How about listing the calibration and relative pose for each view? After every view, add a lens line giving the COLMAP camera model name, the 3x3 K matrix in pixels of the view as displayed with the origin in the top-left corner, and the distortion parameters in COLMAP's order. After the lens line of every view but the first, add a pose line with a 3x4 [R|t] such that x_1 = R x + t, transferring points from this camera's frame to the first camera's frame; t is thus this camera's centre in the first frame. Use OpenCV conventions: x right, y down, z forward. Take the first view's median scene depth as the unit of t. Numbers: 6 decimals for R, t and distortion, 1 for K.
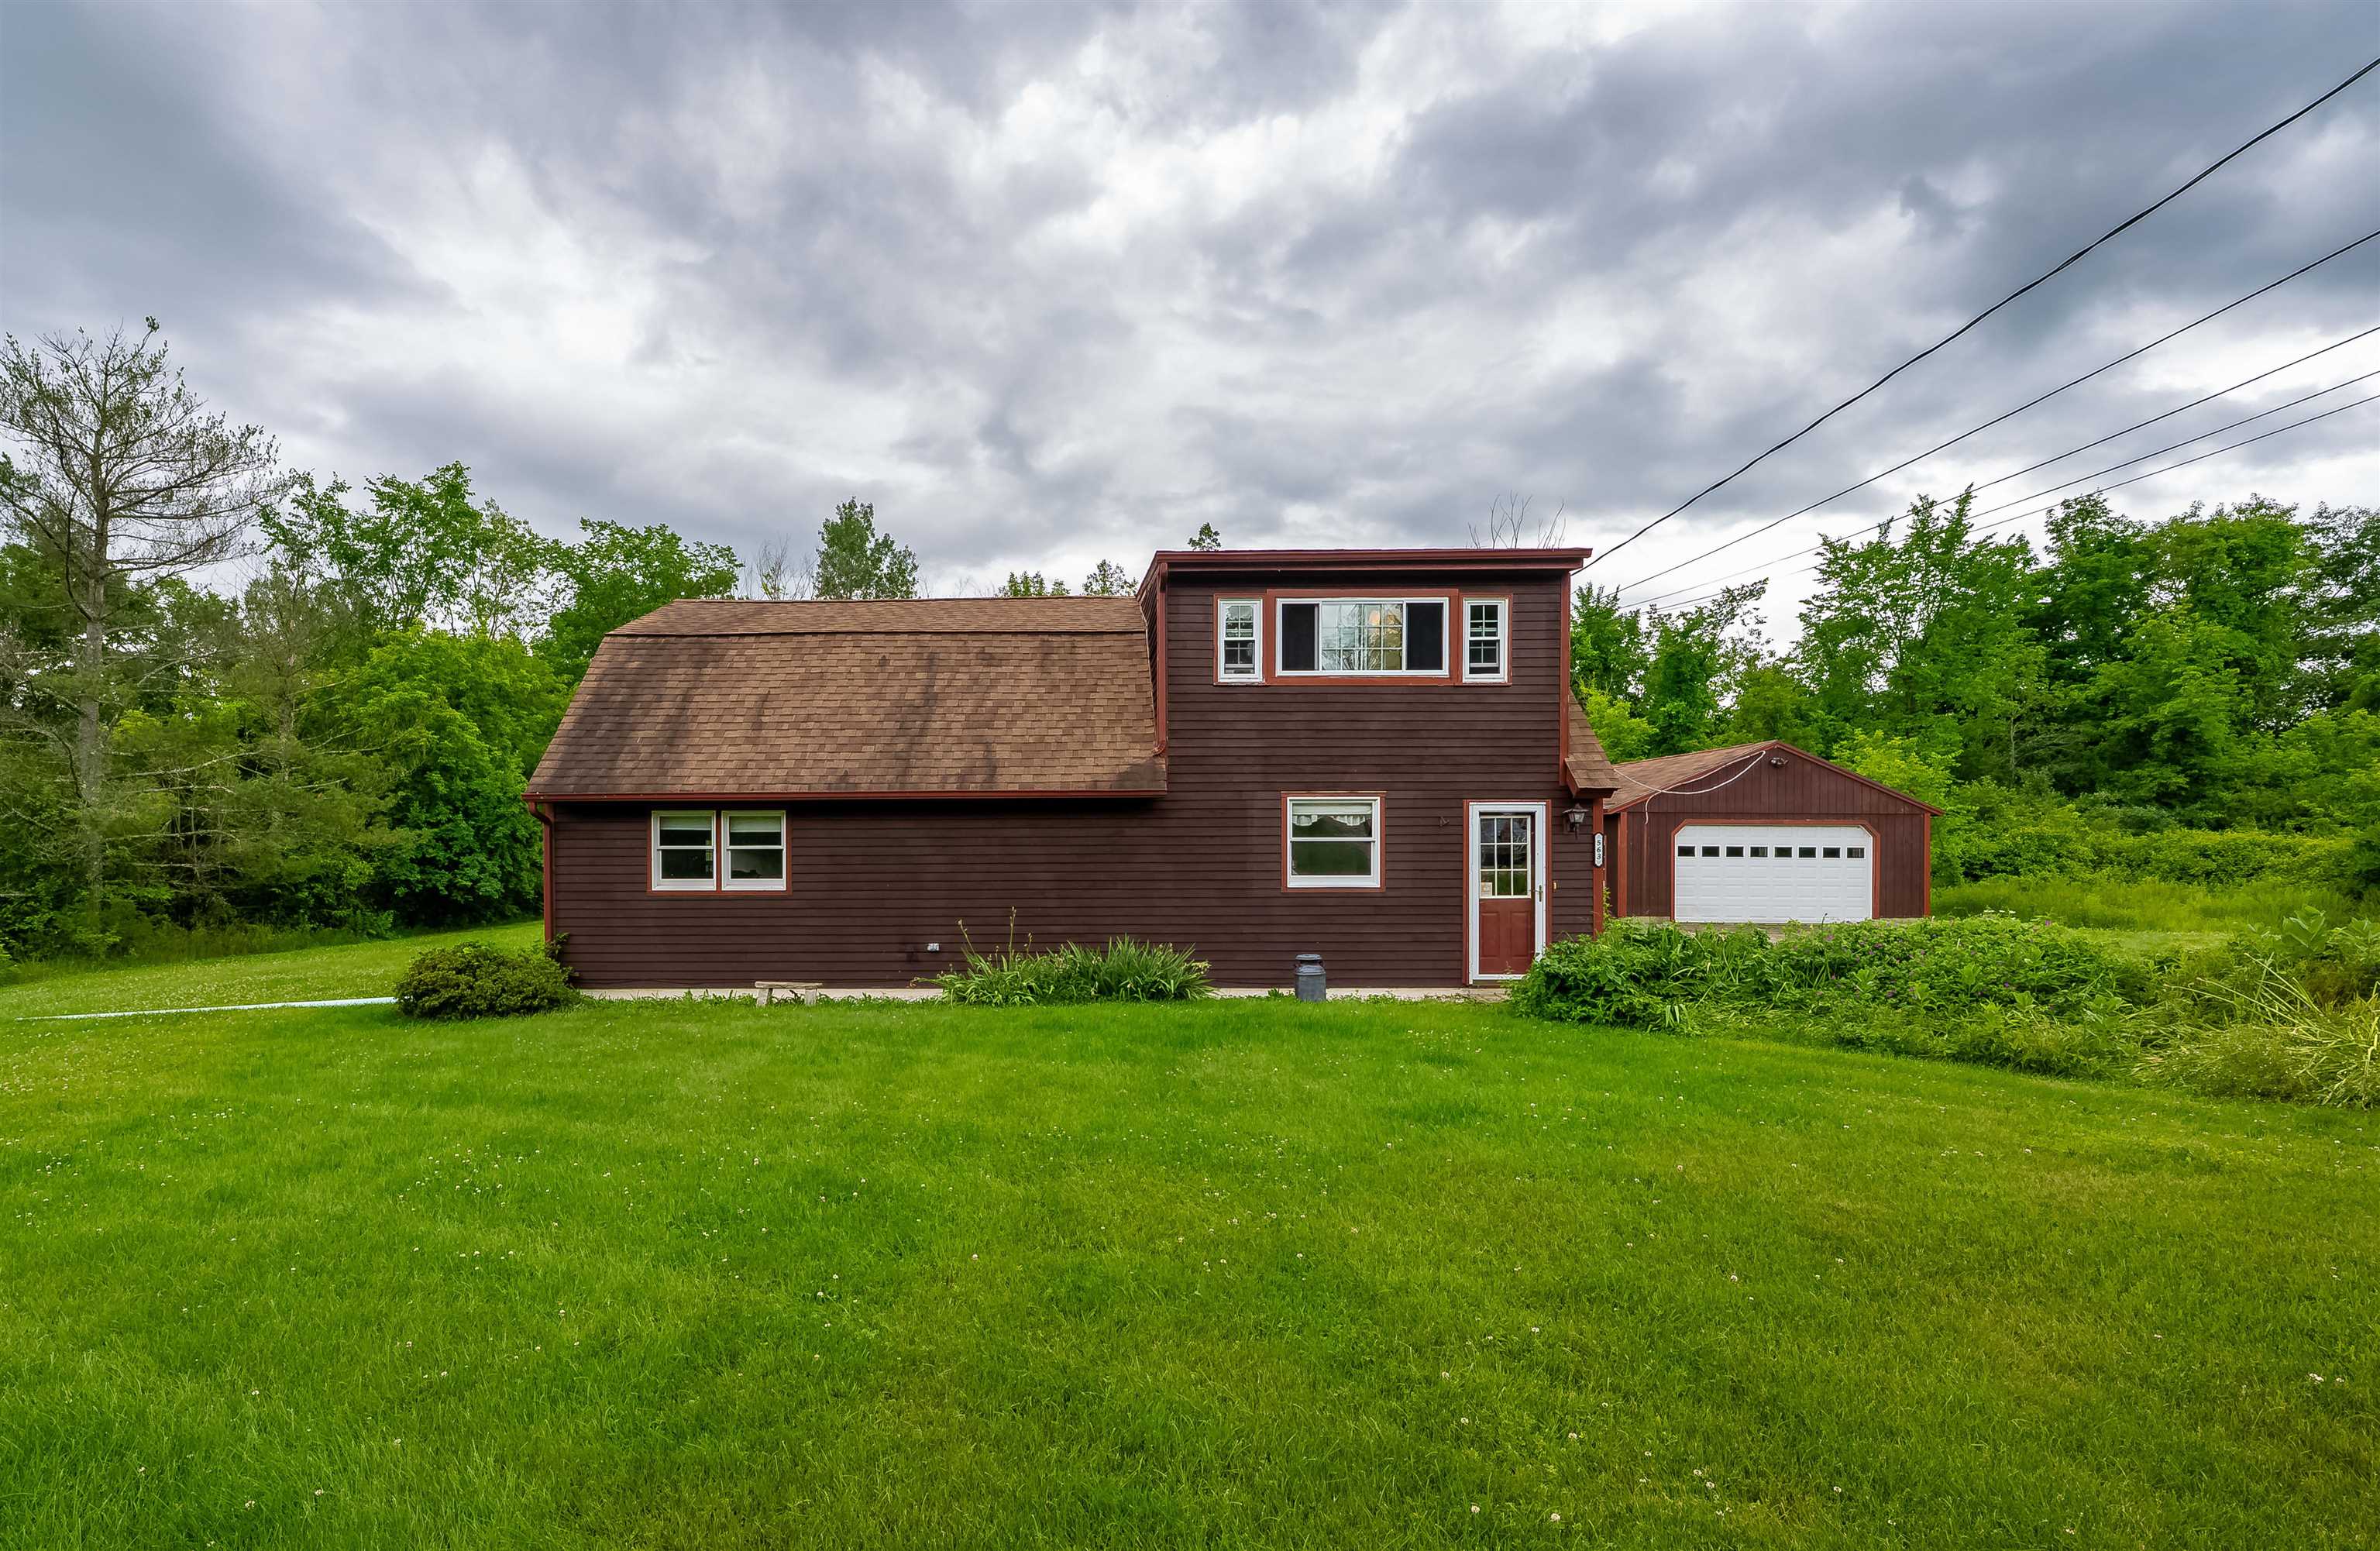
lens RADIAL K [[1126.6, 0, 1189.9], [0, 1126.6, 867.4], [0, 0, 1]] dist [-0.002446, 0.000568]
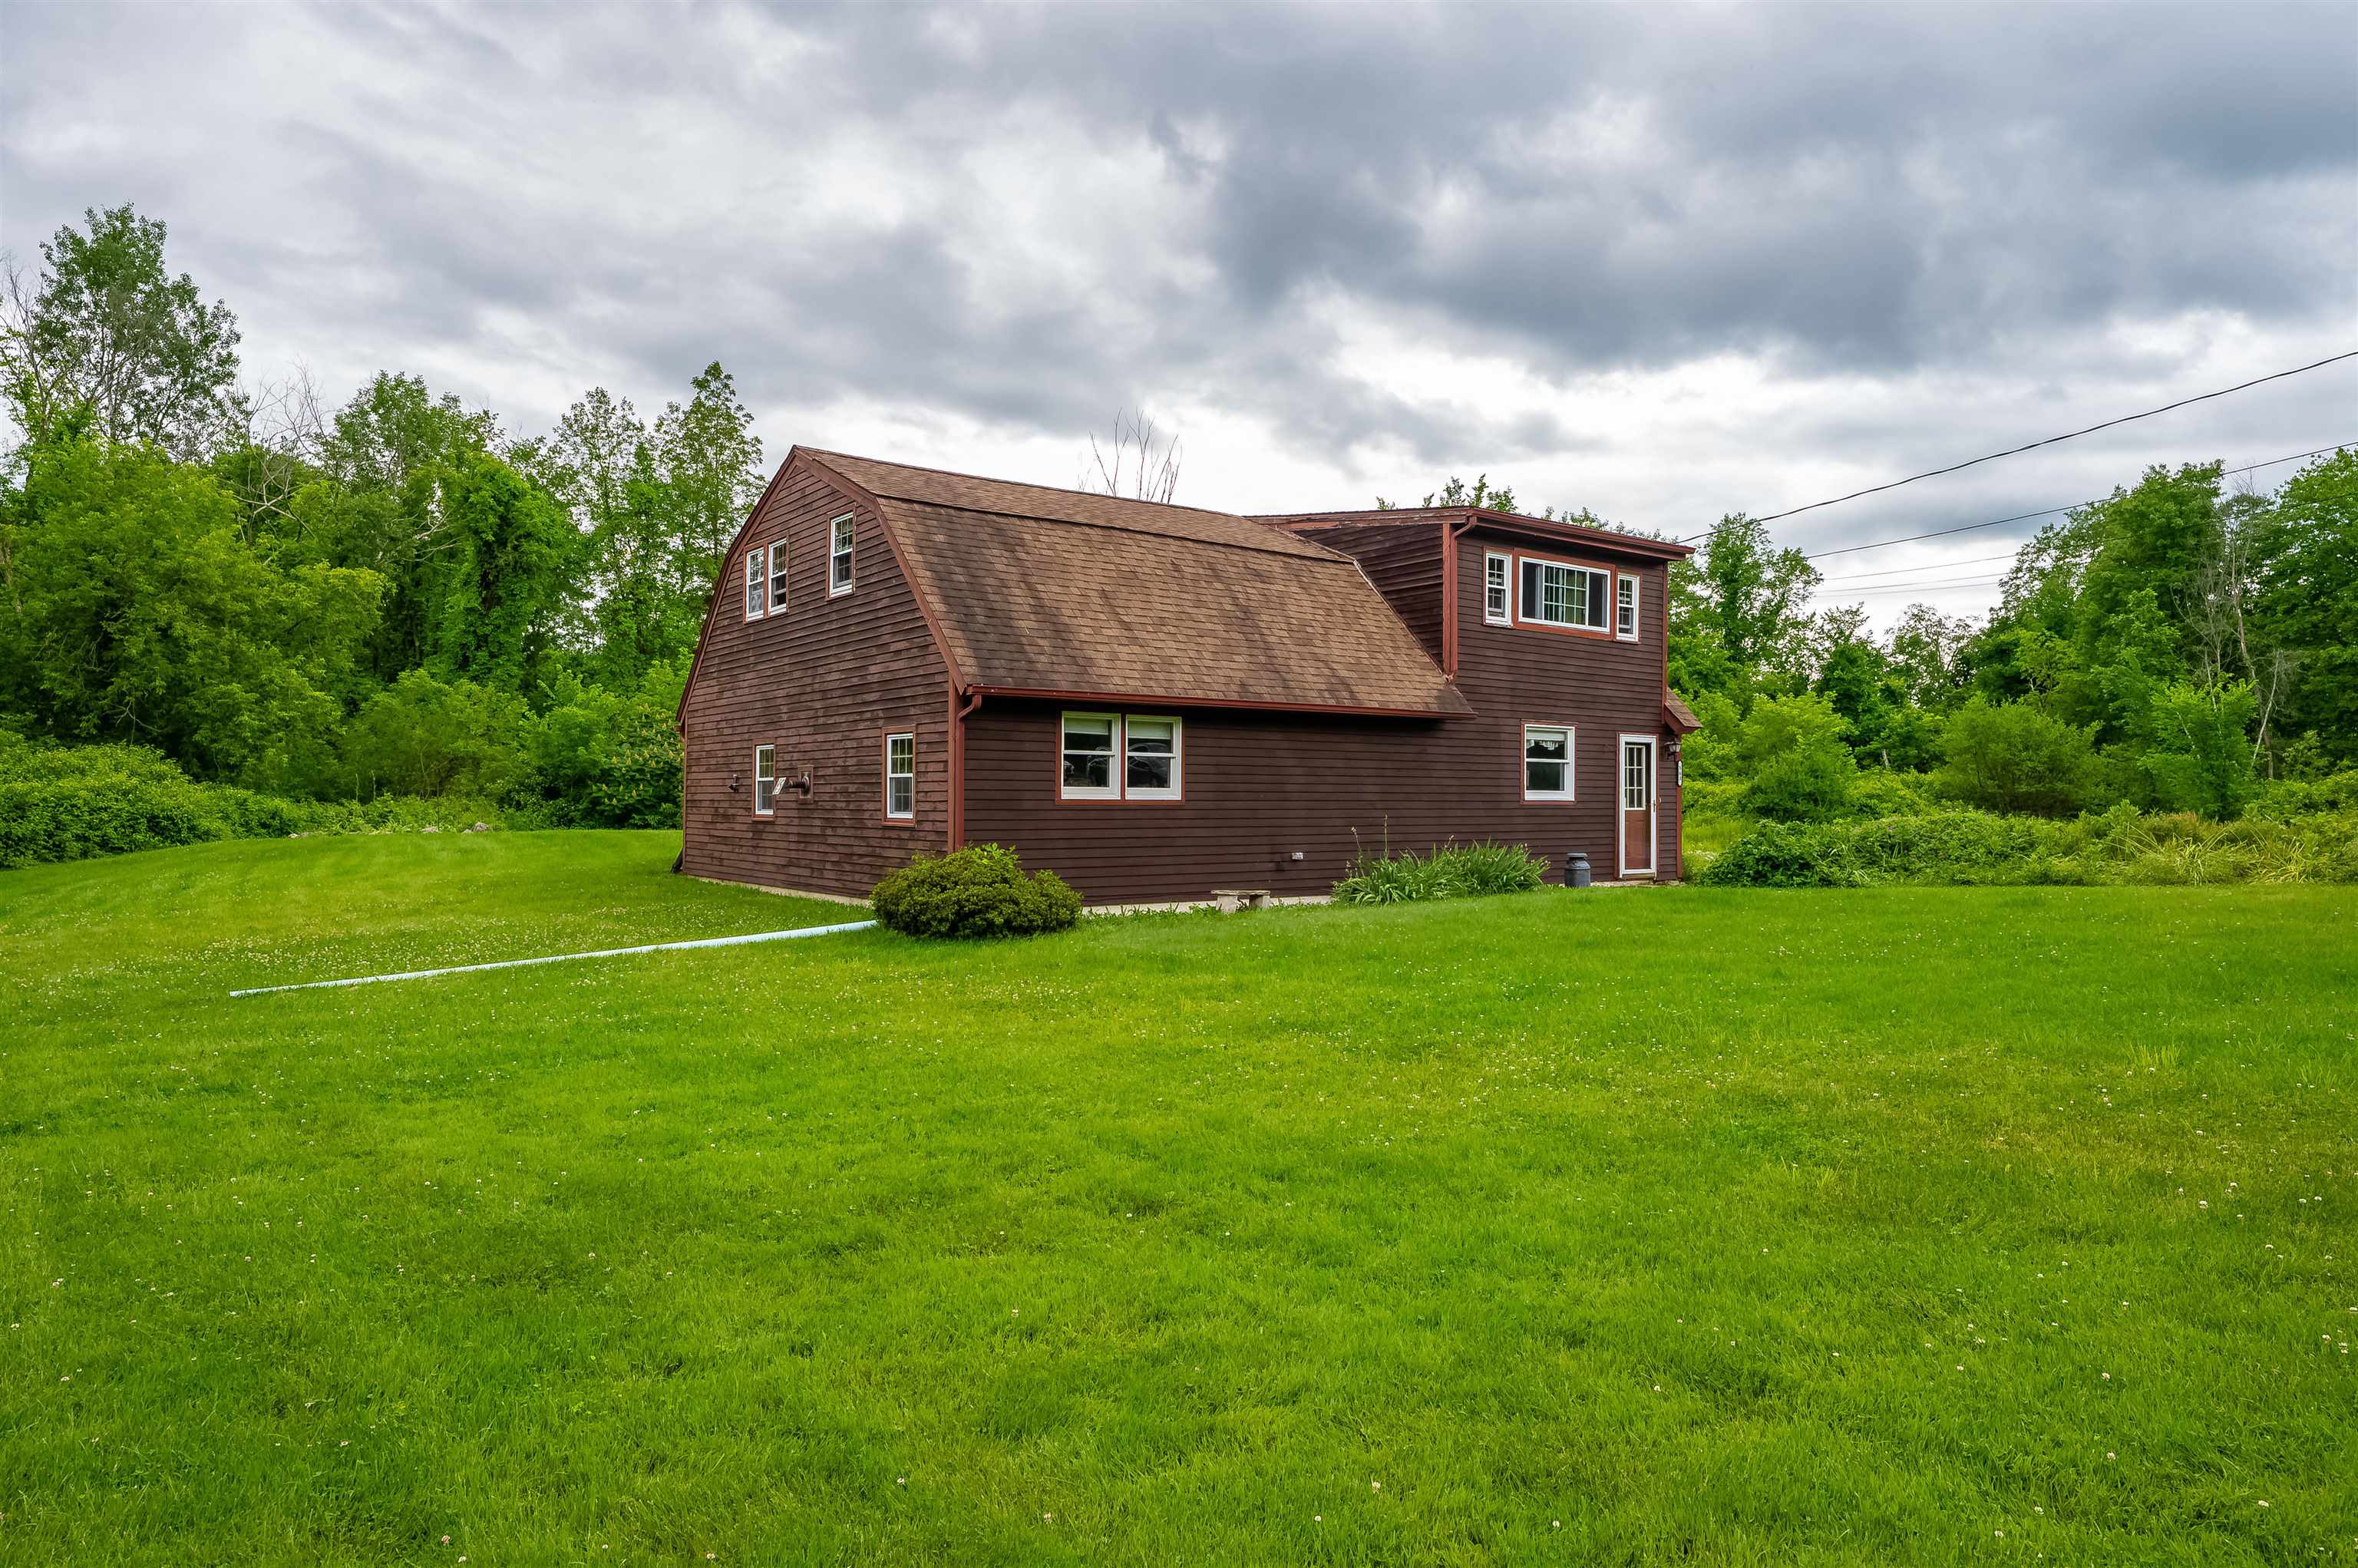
lens RADIAL K [[1419.5, 0, 1179.0], [0, 1419.5, 784.0], [0, 0, 1]] dist [-0.003051, 0.029514]
pose [[0.793687, 0.014158, 0.608162, -1.097111], [-0.003135, 0.999811, -0.019185, 0.029954], [-0.608318, 0.013320, 0.793581, 0.036929]]
